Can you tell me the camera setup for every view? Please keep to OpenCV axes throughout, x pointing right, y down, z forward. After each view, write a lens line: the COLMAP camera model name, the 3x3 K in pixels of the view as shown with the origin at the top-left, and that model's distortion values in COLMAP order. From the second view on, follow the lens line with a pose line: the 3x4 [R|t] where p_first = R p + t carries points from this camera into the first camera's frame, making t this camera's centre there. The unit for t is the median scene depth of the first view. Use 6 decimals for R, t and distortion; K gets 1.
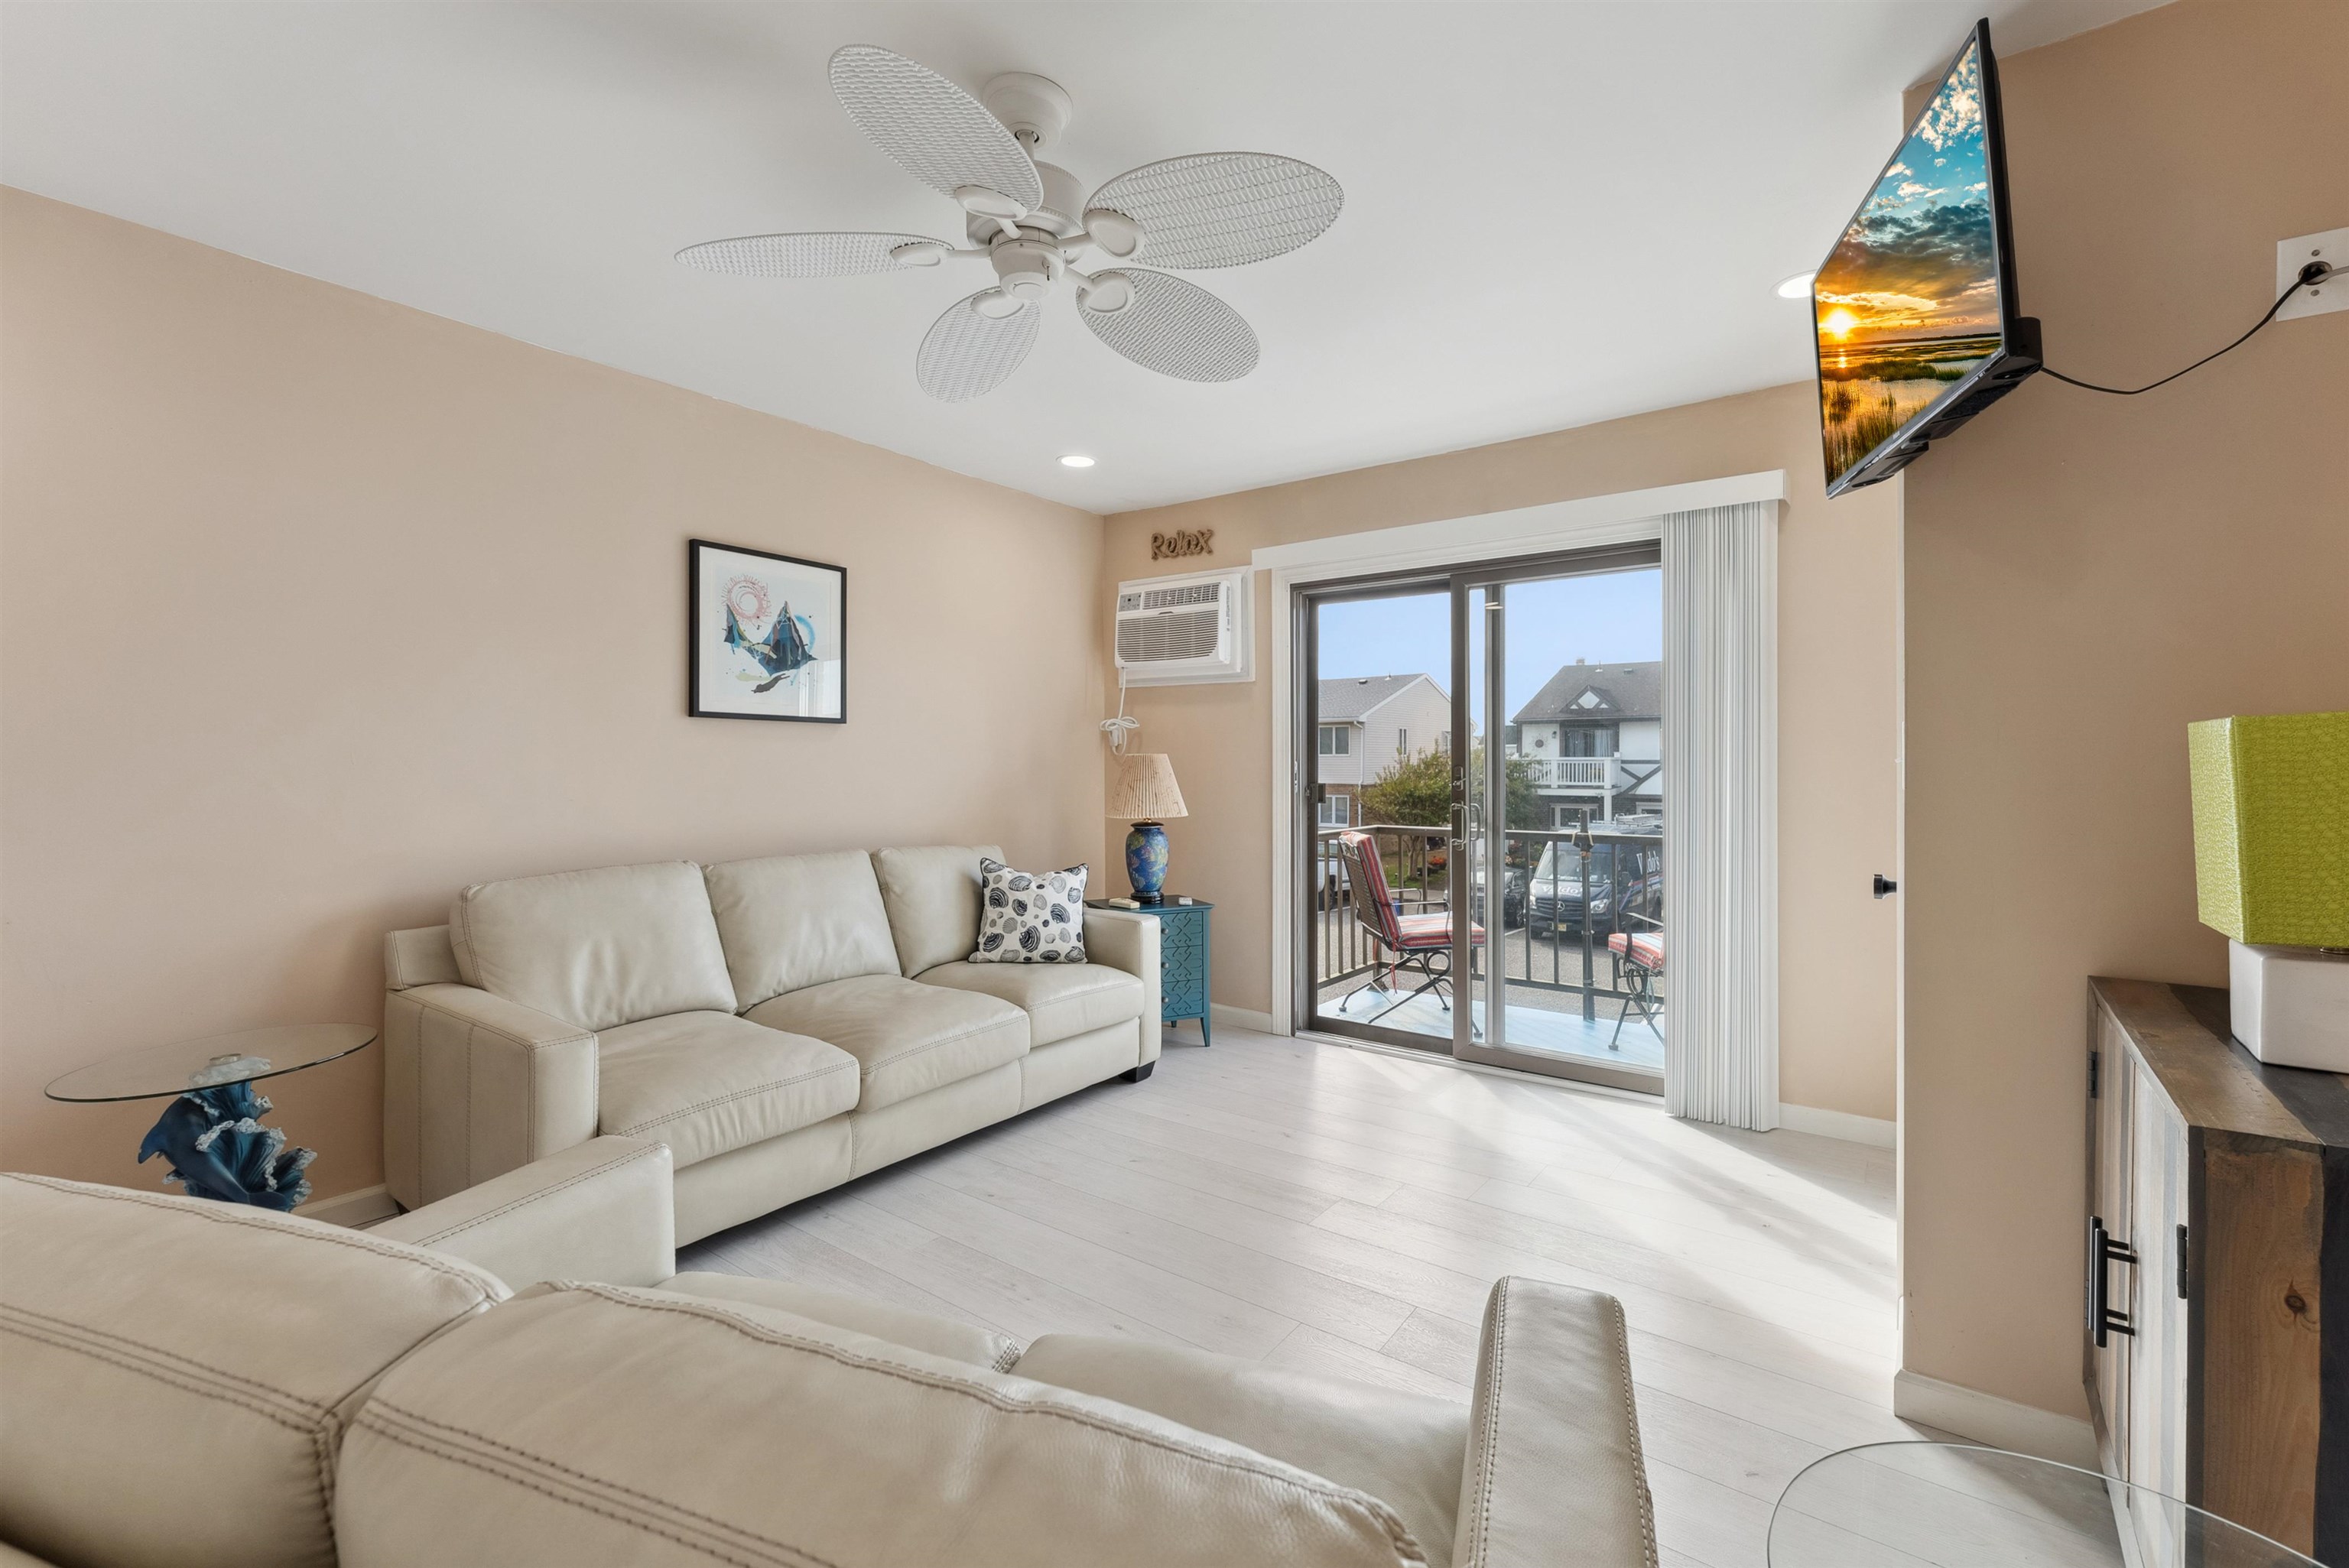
lens RADIAL K [[986.1, 0, 1196.4], [0, 986.1, 769.7], [0, 0, 1]] dist [0.010625, -0.010866]
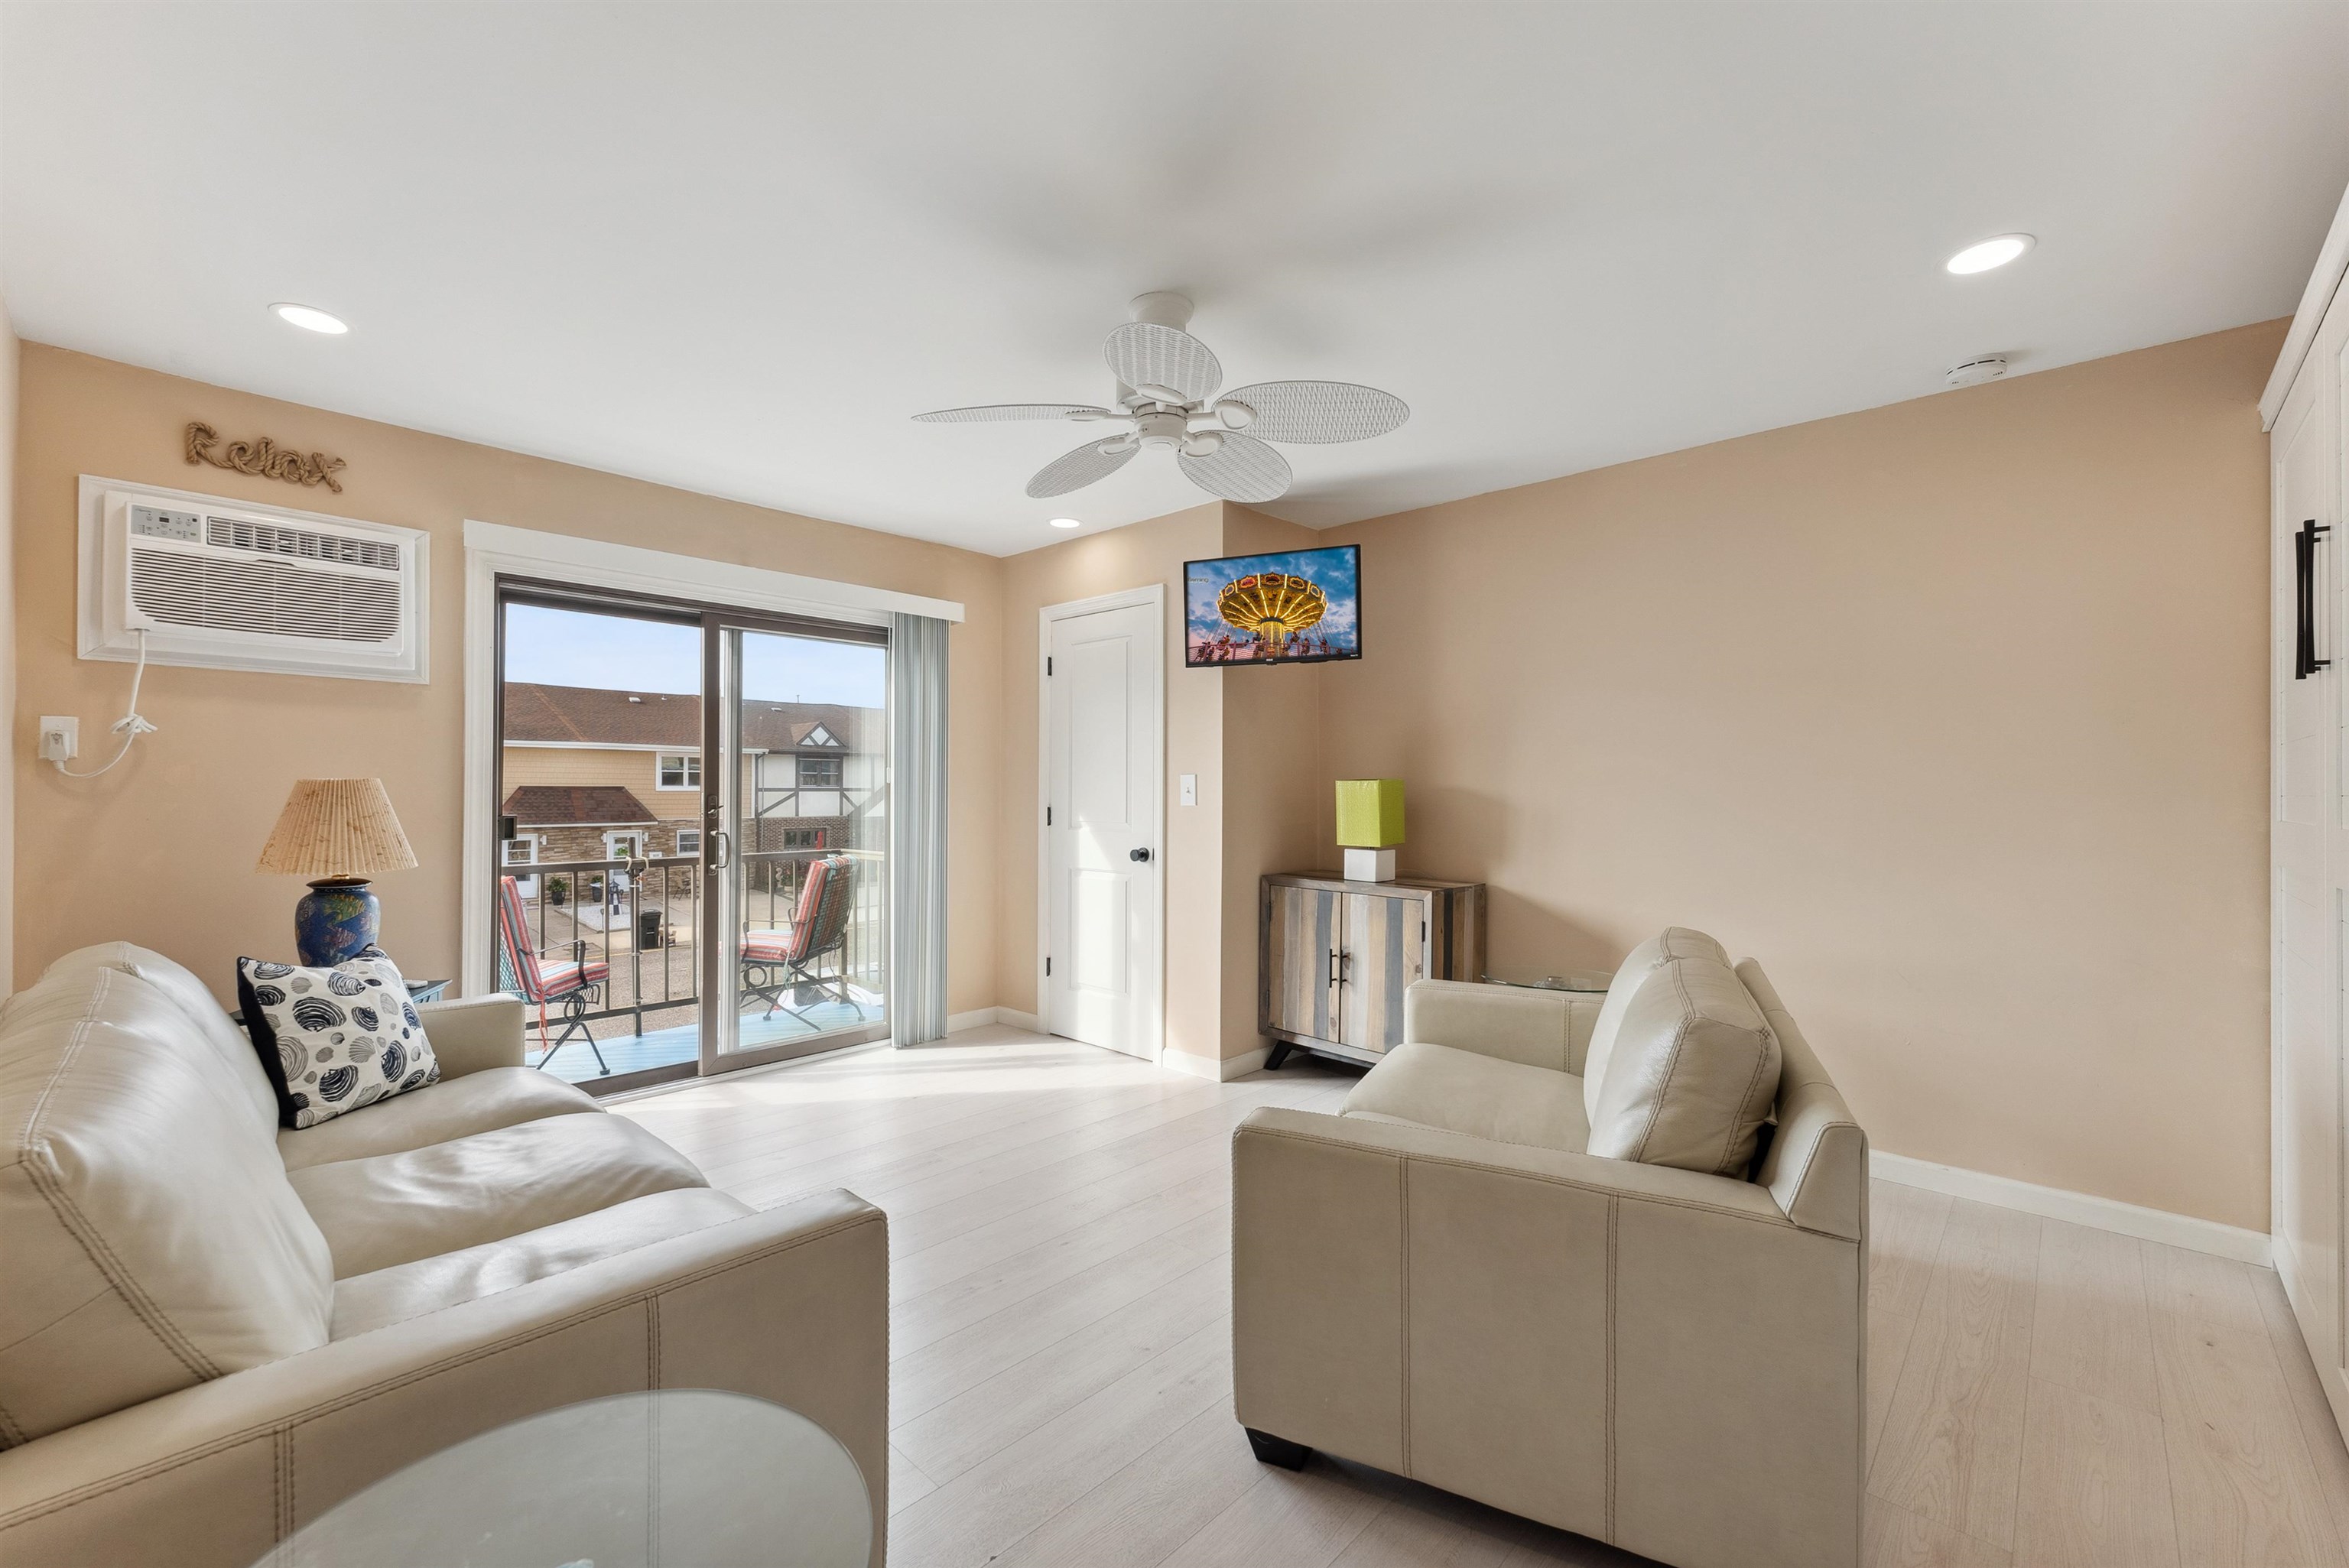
lens RADIAL K [[959.1, 0, 1189.4], [0, 959.1, 785.2], [0, 0, 1]] dist [-0.001429, -0.000259]
pose [[0.118015, 0.007568, 0.992983, -0.720821], [0.005008, 0.999954, -0.008216, -0.003264], [-0.992999, 0.005942, 0.117972, 0.393553]]
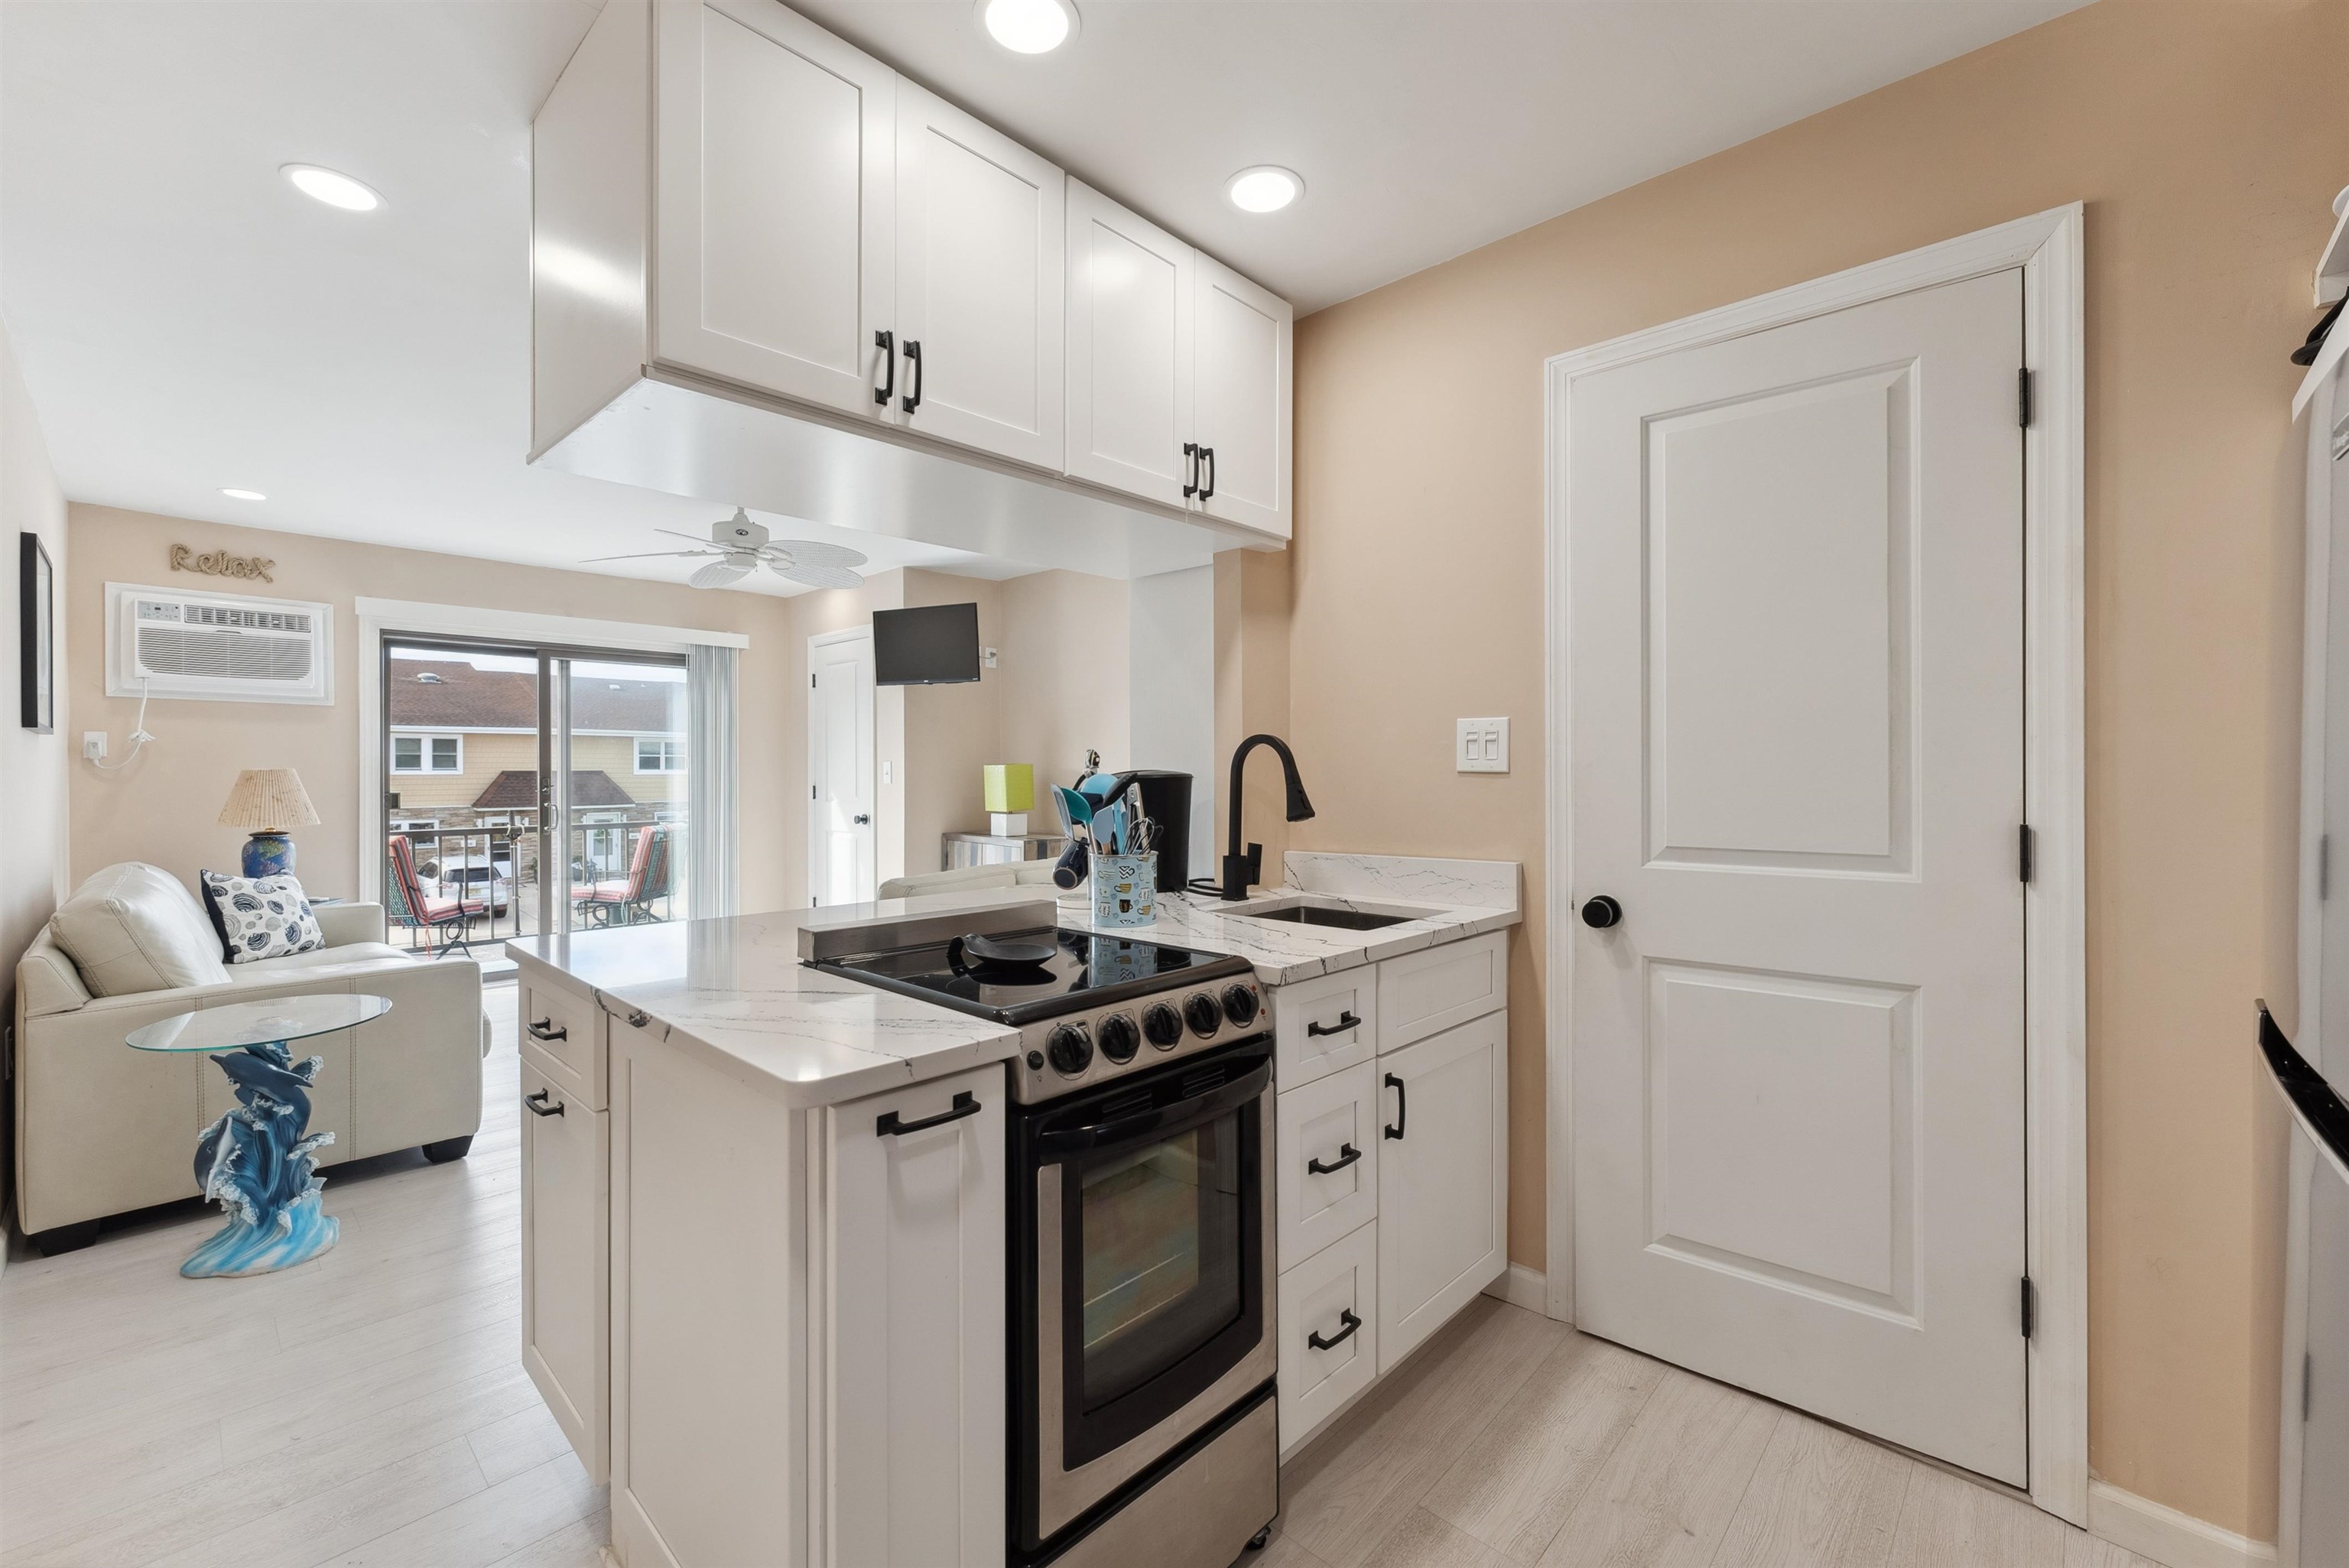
lens RADIAL K [[970.6, 0, 1178.3], [0, 970.6, 773.5], [0, 0, 1]] dist [0.002024, 0.000267]
pose [[0.133710, -0.001008, 0.991020, -1.109701], [0.010640, 0.999943, -0.000418, 0.000687], [-0.990963, 0.010600, 0.133713, -0.148718]]
